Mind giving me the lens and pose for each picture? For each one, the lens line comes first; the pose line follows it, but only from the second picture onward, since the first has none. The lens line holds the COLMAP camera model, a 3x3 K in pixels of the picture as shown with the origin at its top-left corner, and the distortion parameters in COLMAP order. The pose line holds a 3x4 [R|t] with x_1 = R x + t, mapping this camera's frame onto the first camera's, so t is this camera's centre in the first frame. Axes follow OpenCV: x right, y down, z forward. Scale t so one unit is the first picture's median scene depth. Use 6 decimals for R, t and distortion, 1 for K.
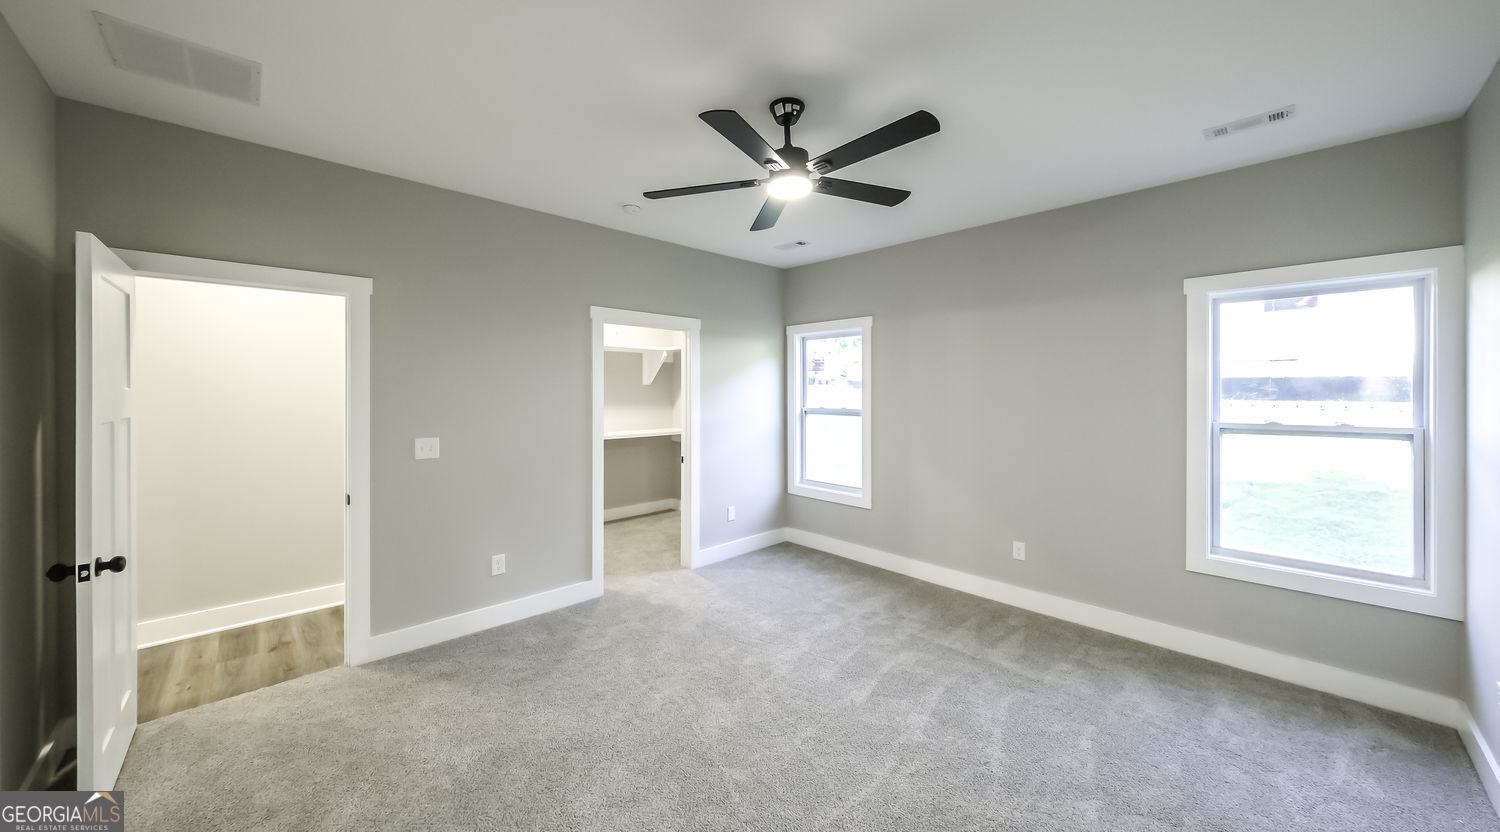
lens RADIAL K [[525.1, 0, 746.7], [0, 525.1, 393.7], [0, 0, 1]] dist [0.000553, -0.000046]
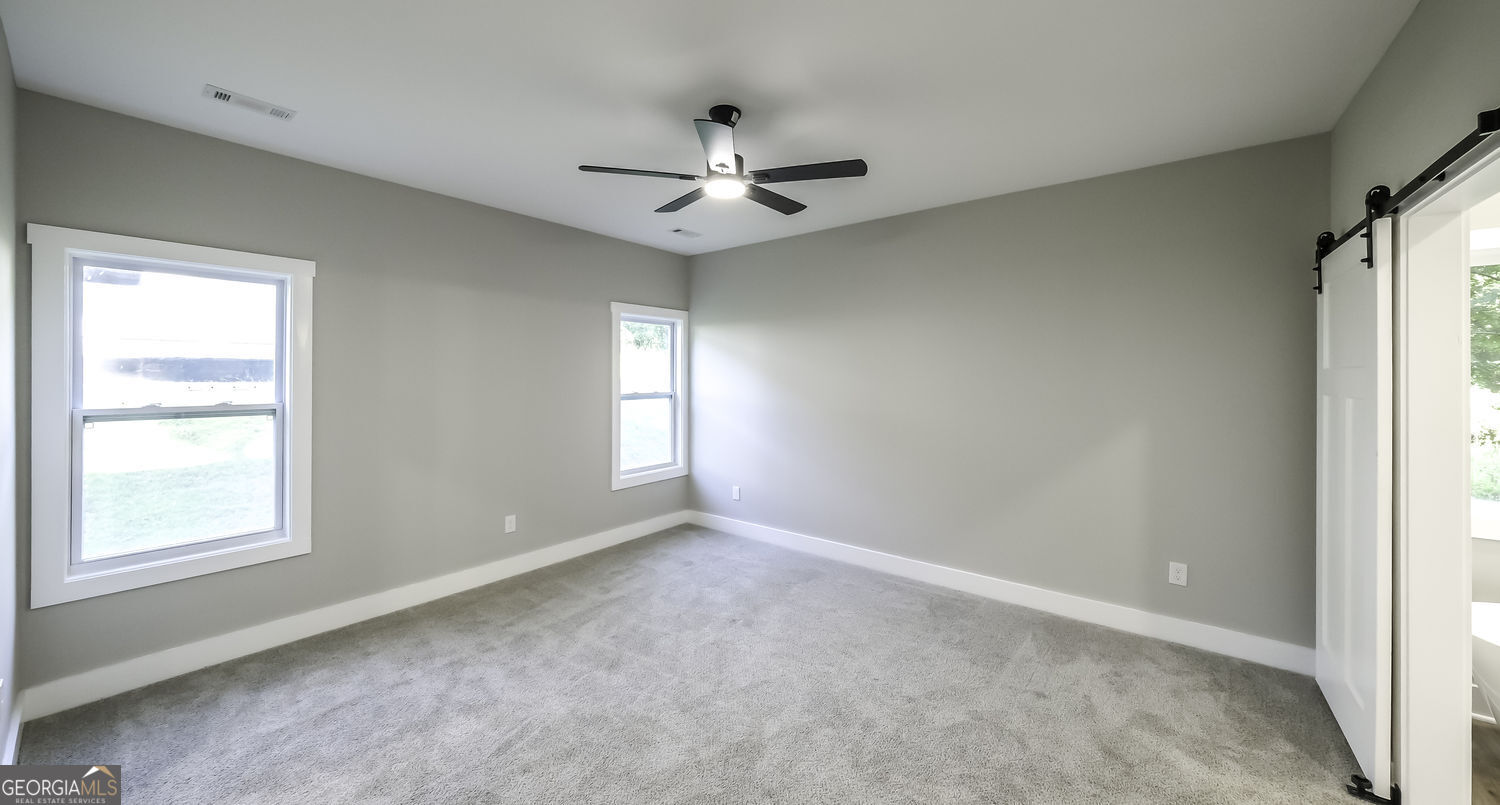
lens RADIAL K [[538.0, 0, 750.1], [0, 538.0, 374.0], [0, 0, 1]] dist [0.000625, -0.000048]
pose [[-0.148383, -0.000670, 0.988930, -0.533786], [0.001088, 0.999999, 0.000840, -0.005070], [-0.988929, 0.001201, -0.148382, 0.573390]]
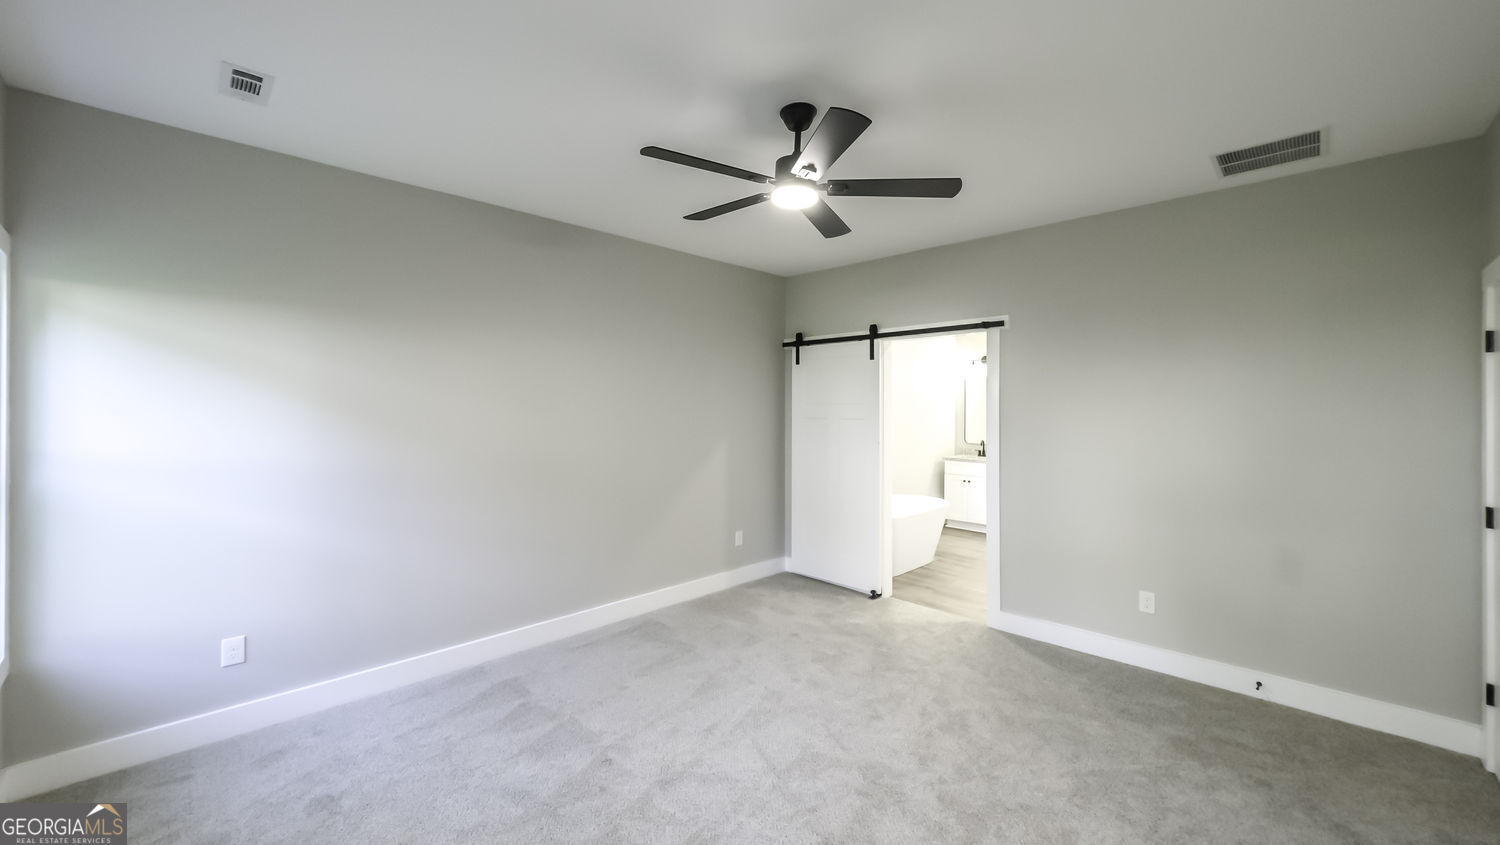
lens RADIAL K [[577.8, 0, 753.5], [0, 577.8, 401.1], [0, 0, 1]] dist [0.000928, -0.000103]
pose [[-0.999159, -0.006339, -0.040514, 0.097634], [-0.006112, 0.999965, -0.005704, -0.007490], [0.040549, -0.005452, -0.999163, 1.056328]]
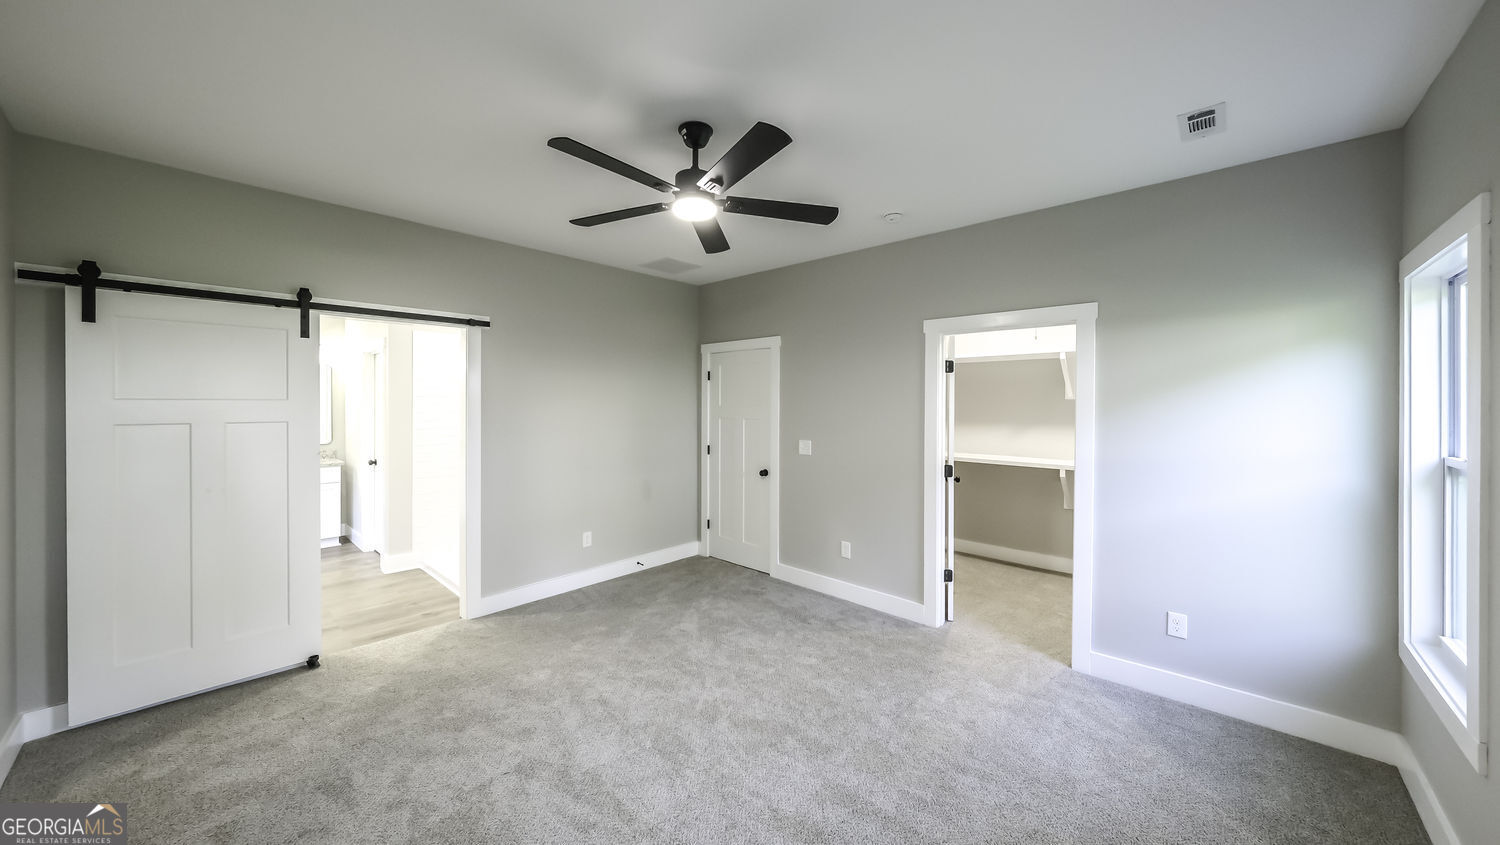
lens RADIAL K [[514.7, 0, 748.1], [0, 514.7, 400.2], [0, 0, 1]] dist [-0.001804, -0.000206]
pose [[0.063556, -0.004957, -0.997966, 0.552290], [-0.010065, 0.999934, -0.005608, -0.010789], [0.997927, 0.010401, 0.063502, 0.536343]]
